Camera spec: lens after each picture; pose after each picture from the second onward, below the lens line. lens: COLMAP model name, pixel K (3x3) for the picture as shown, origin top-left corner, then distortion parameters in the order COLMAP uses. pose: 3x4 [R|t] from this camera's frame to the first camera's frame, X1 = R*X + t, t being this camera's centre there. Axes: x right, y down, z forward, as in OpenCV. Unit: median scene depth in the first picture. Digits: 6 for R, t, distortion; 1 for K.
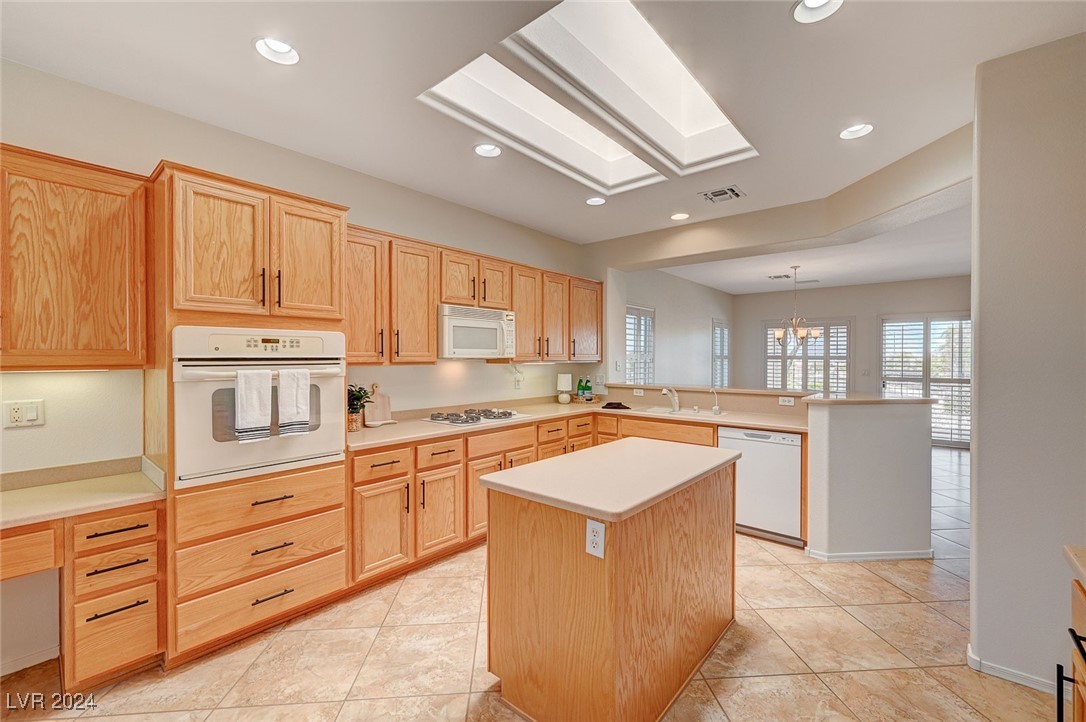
lens RADIAL K [[456.8, 0, 543.0], [0, 456.8, 361.0], [0, 0, 1]] dist [-0.000419, -0.000048]
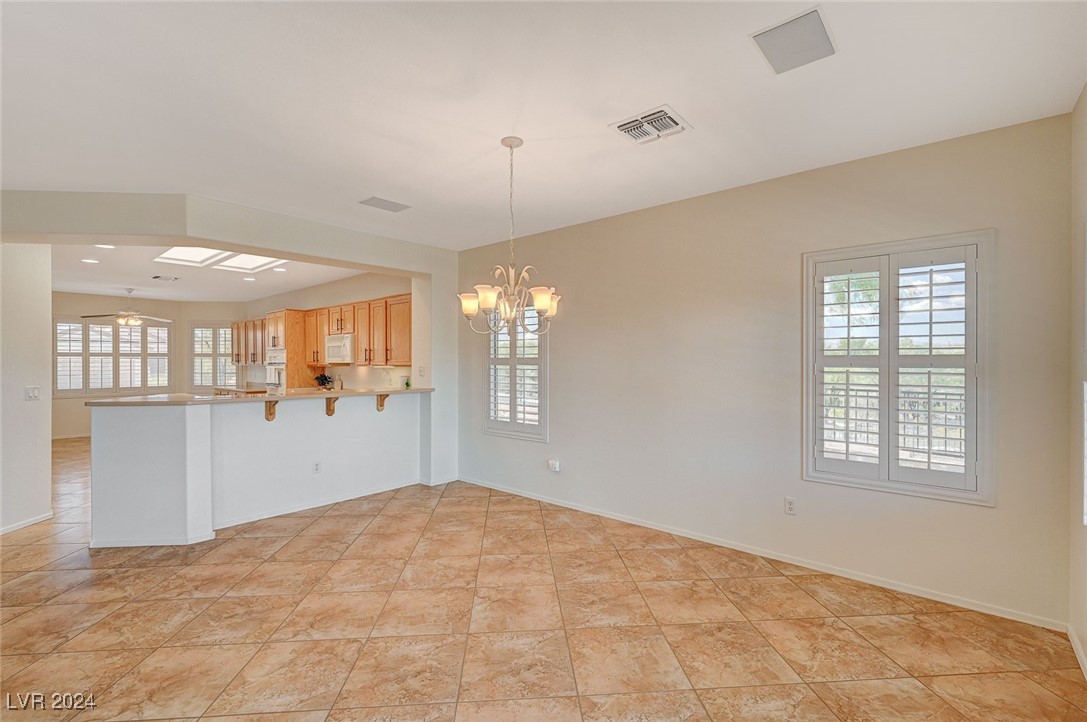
lens RADIAL K [[481.4, 0, 543.5], [0, 481.4, 361.0], [0, 0, 1]] dist [0.002144, -0.000012]
pose [[-0.013305, 0.005295, -0.999897, 1.723275], [-0.006627, 0.999964, 0.005383, -0.029818], [0.999890, 0.006698, -0.013270, 1.815924]]
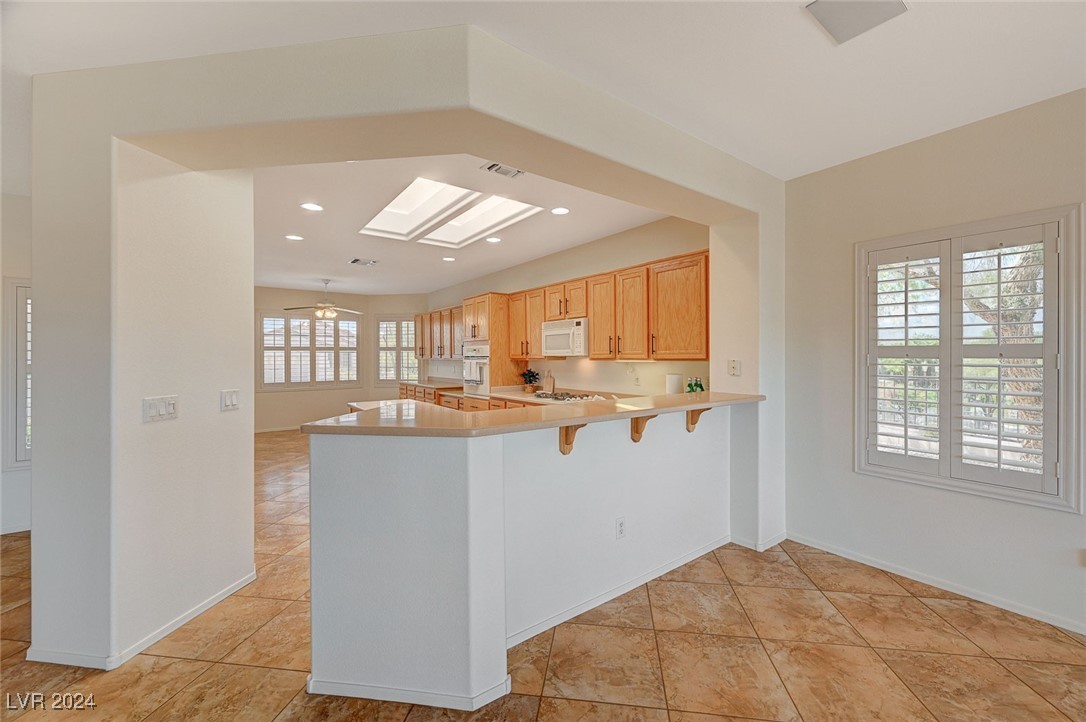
lens RADIAL K [[433.8, 0, 543.9], [0, 433.8, 354.4], [0, 0, 1]] dist [0.001345, 0.000288]
pose [[-0.229962, 0.003513, -0.973193, 1.162458], [-0.002796, 0.999987, 0.004270, -0.017123], [0.973196, 0.003703, -0.229949, 1.244711]]
